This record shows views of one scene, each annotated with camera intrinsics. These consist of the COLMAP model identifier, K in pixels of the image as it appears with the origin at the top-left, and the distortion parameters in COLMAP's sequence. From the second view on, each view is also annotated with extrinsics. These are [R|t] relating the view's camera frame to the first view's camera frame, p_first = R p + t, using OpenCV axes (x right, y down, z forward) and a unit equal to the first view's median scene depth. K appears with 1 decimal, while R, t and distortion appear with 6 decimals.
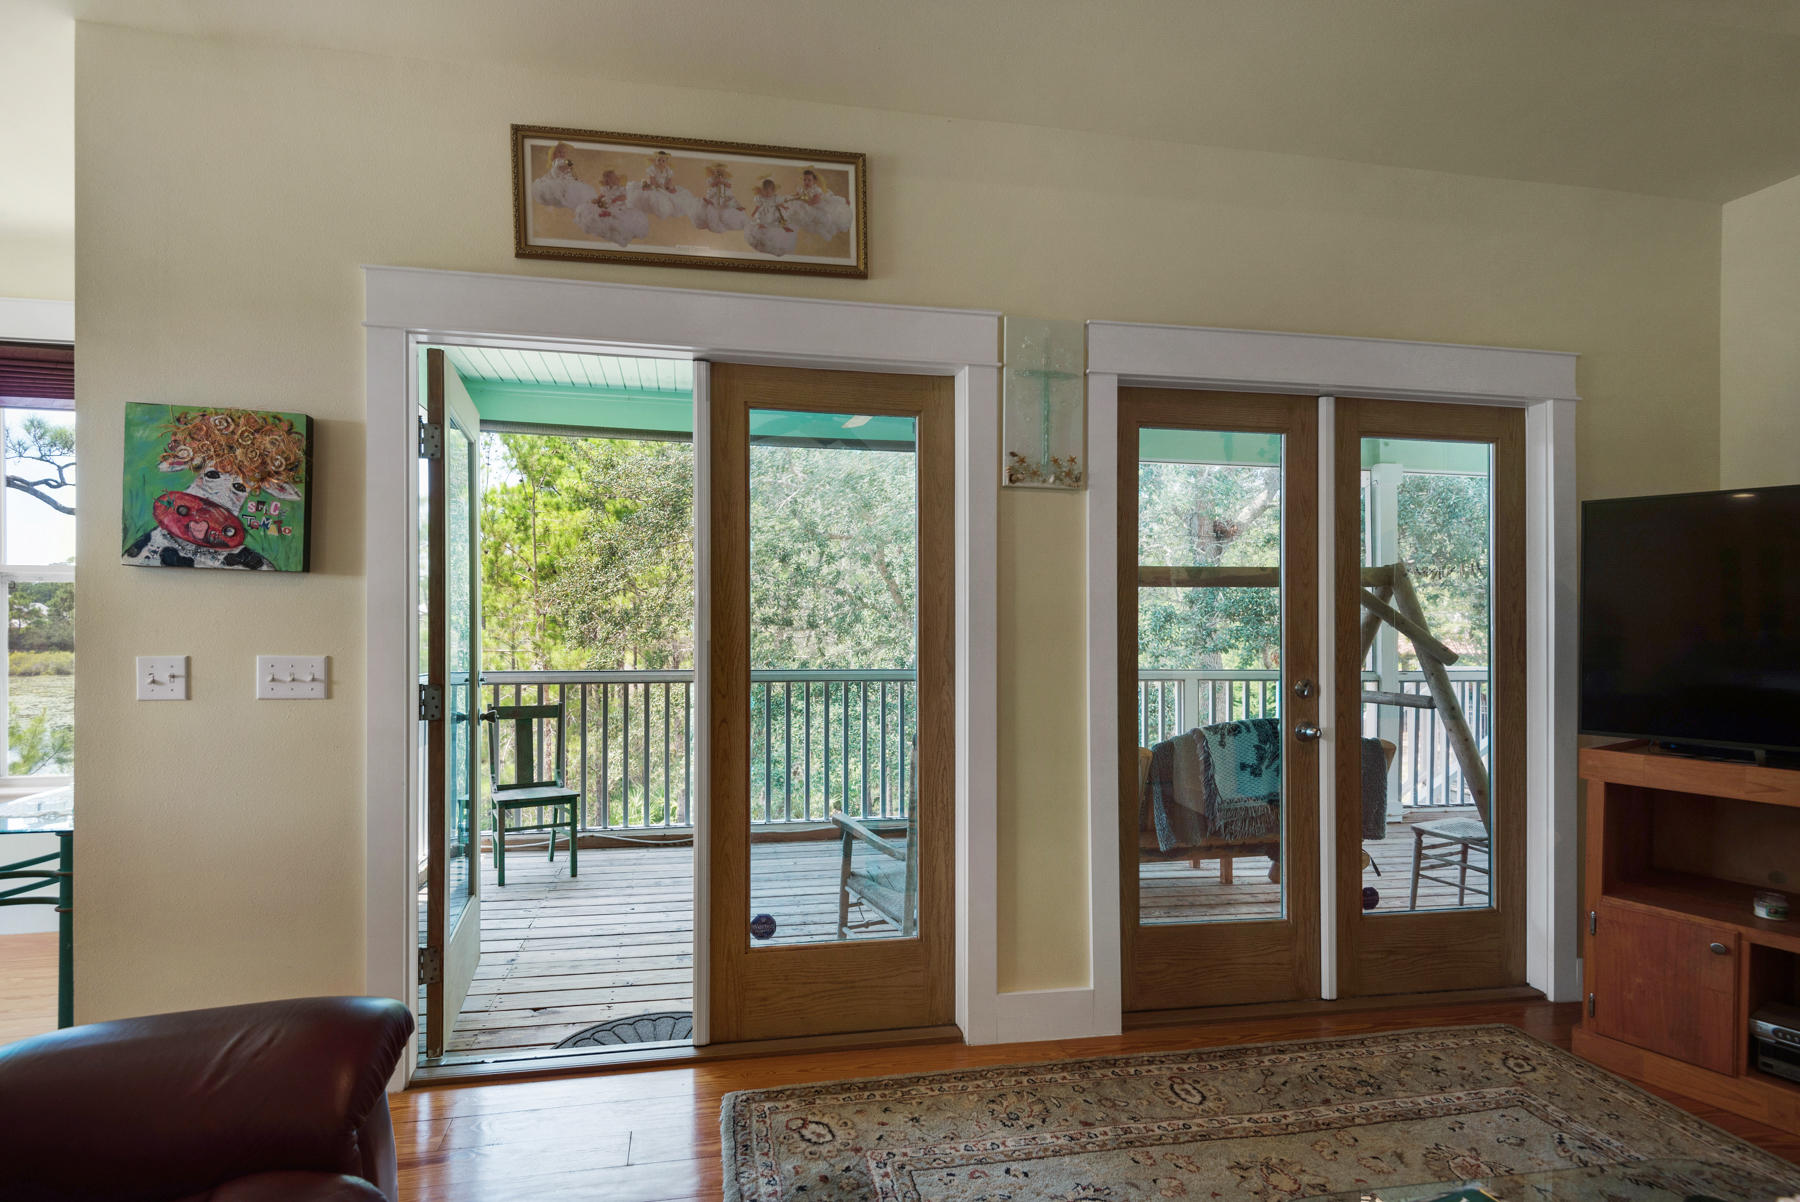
lens RADIAL K [[838.7, 0, 866.2], [0, 838.7, 628.4], [0, 0, 1]] dist [0.027906, -0.009091]
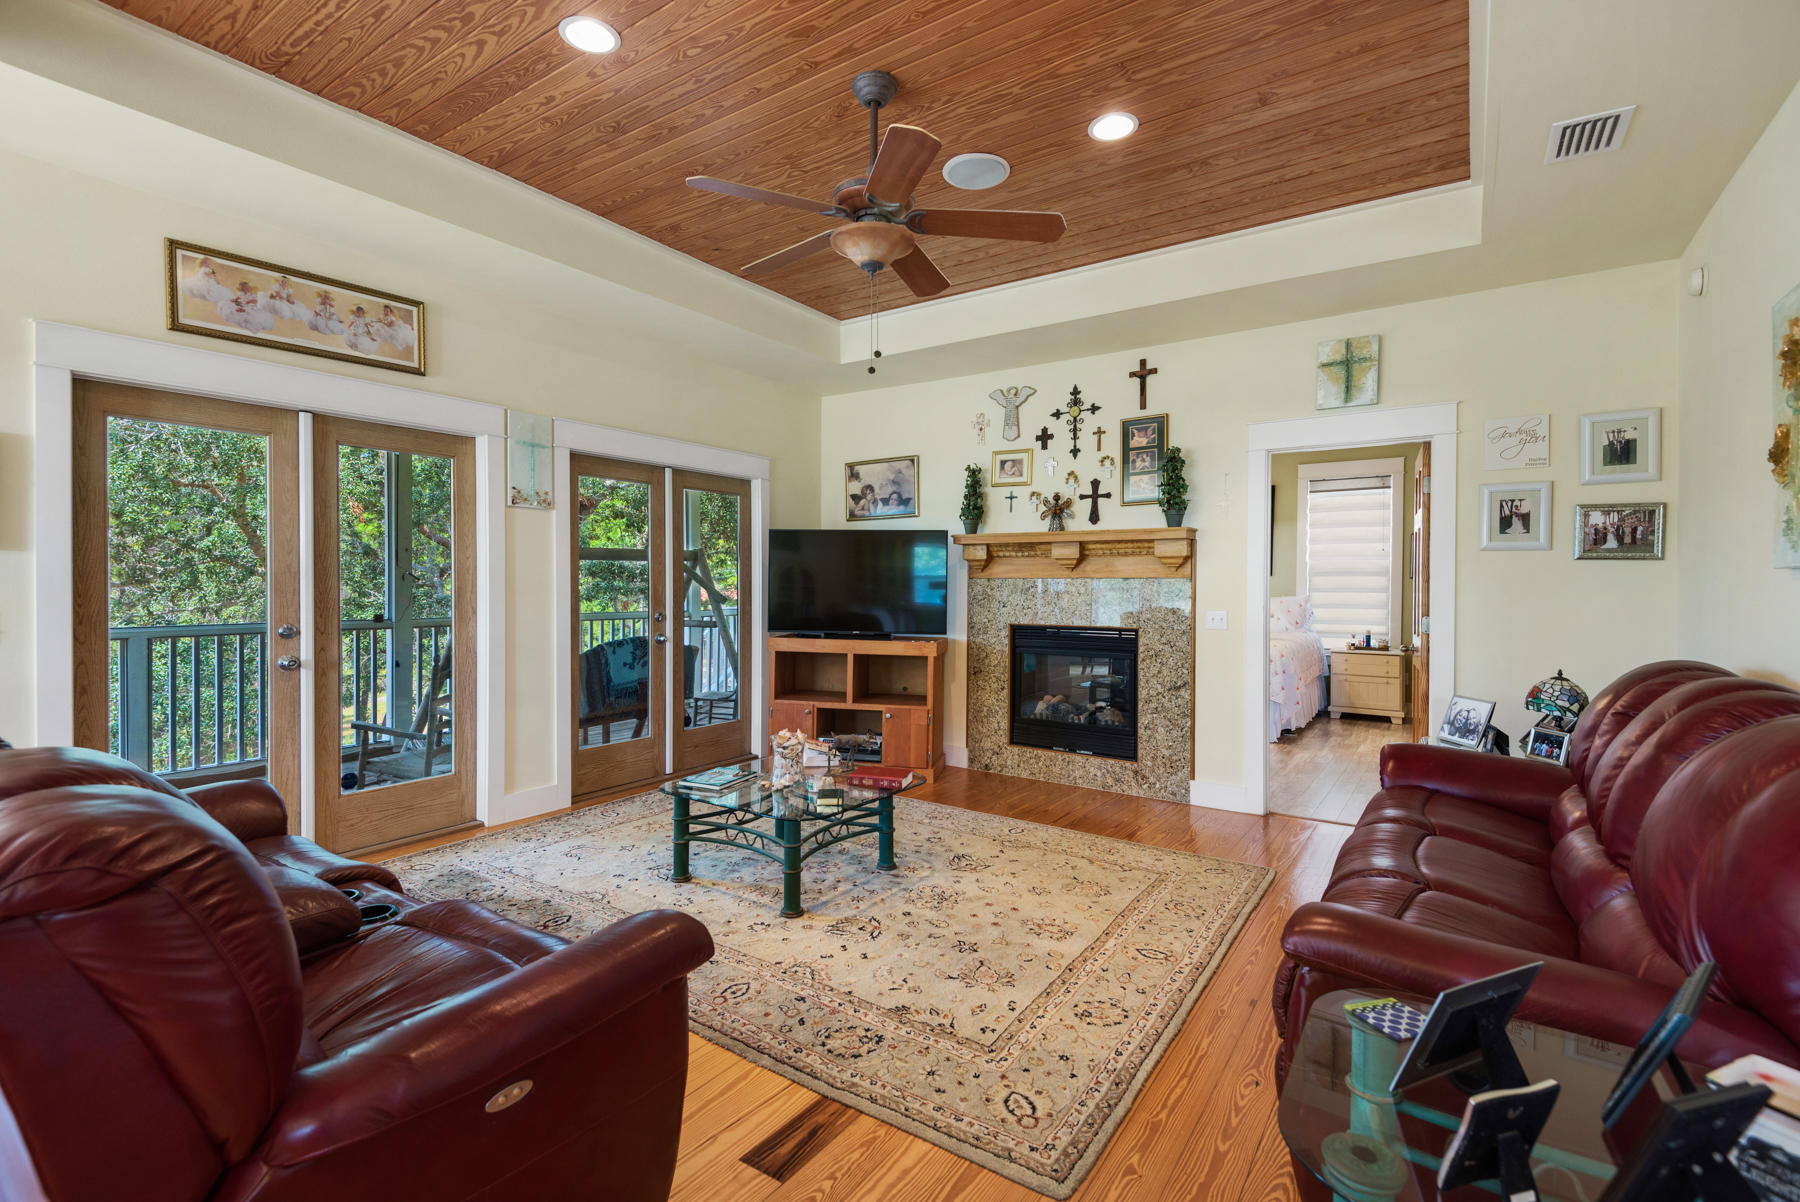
lens RADIAL K [[824.0, 0, 879.9], [0, 824.0, 594.1], [0, 0, 1]] dist [-0.002154, -0.000579]
pose [[0.711951, -0.011000, 0.702143, -0.507847], [-0.000031, 0.999877, 0.015695, -0.012408], [-0.702229, -0.011196, 0.711863, -0.792614]]
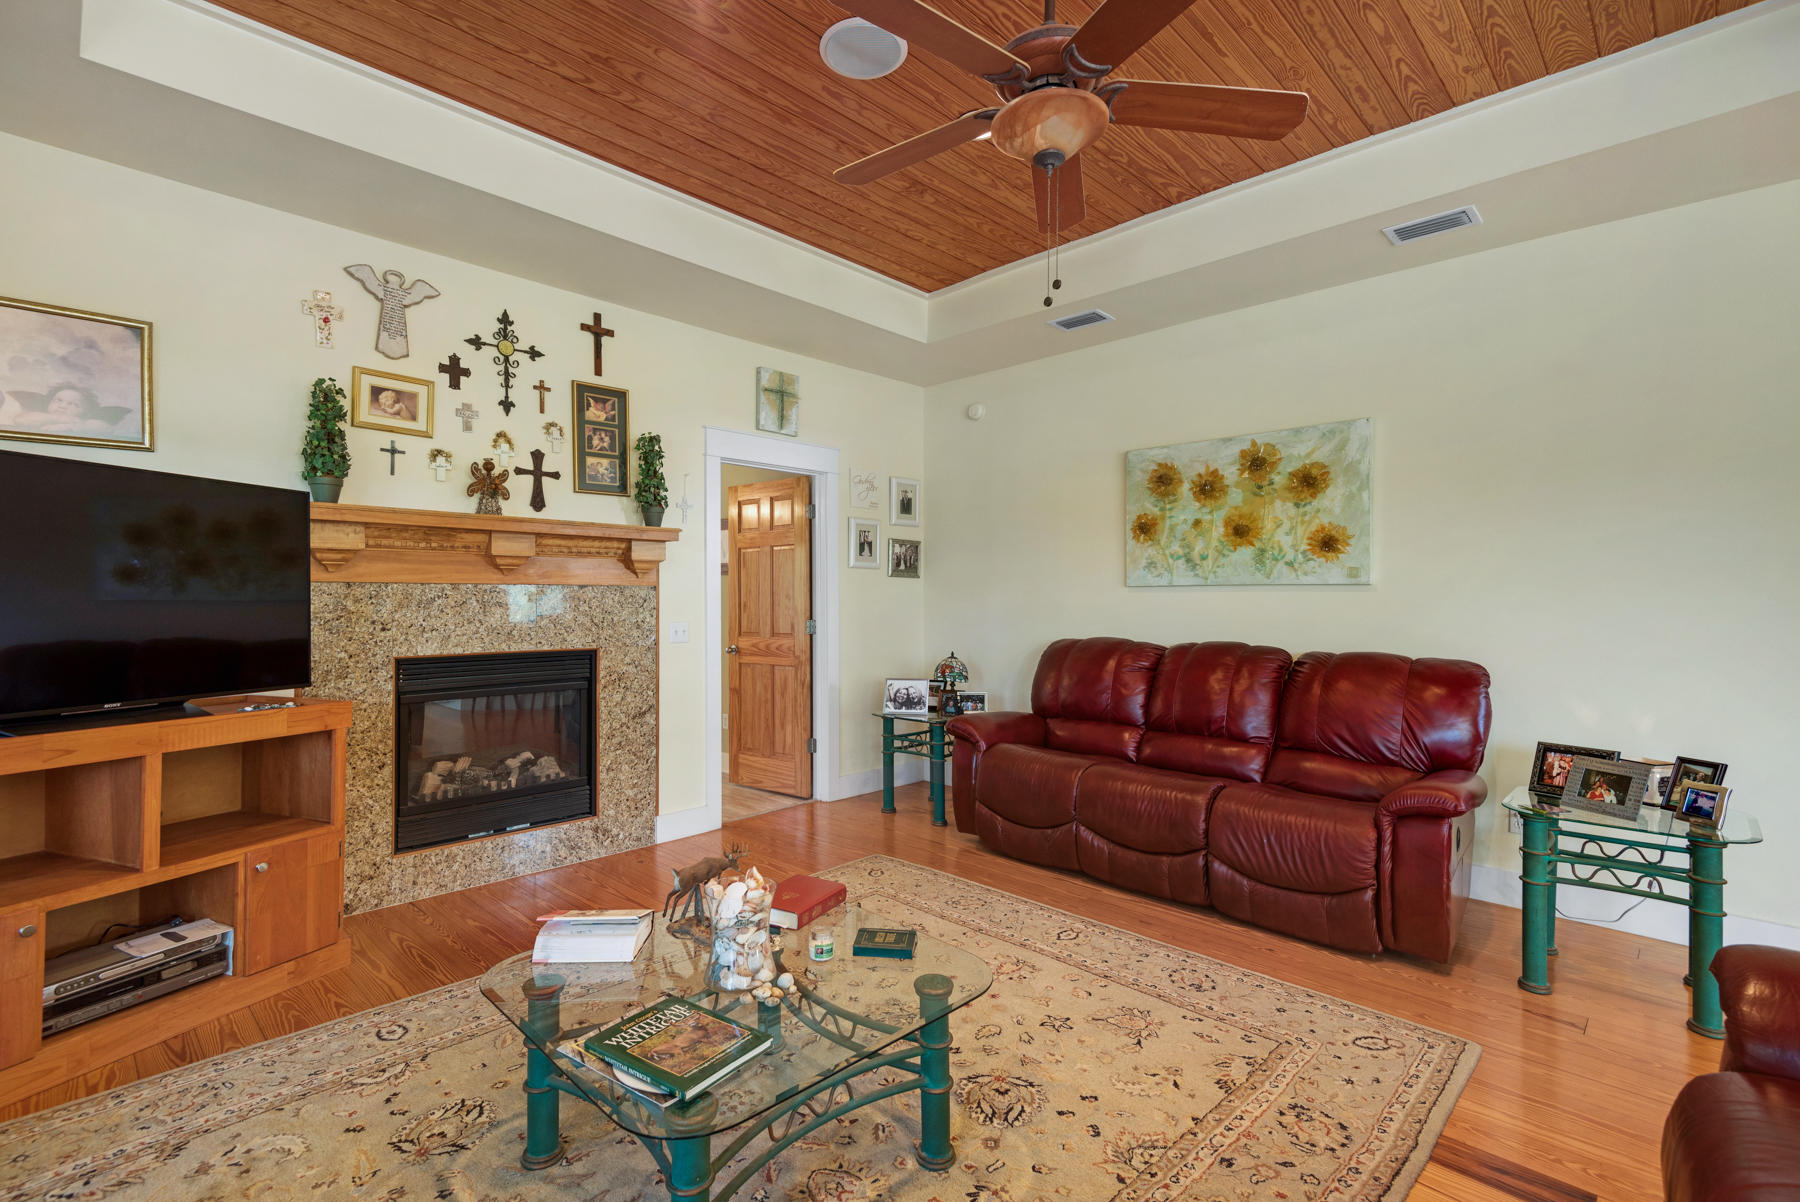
lens RADIAL K [[810.5, 0, 909.0], [0, 810.5, 592.6], [0, 0, 1]] dist [0.000686, -0.000085]
pose [[-0.597936, -0.005740, 0.801523, -0.277705], [-0.008186, 0.999966, 0.001054, -0.012041], [-0.801502, -0.005931, -0.597963, 0.659422]]
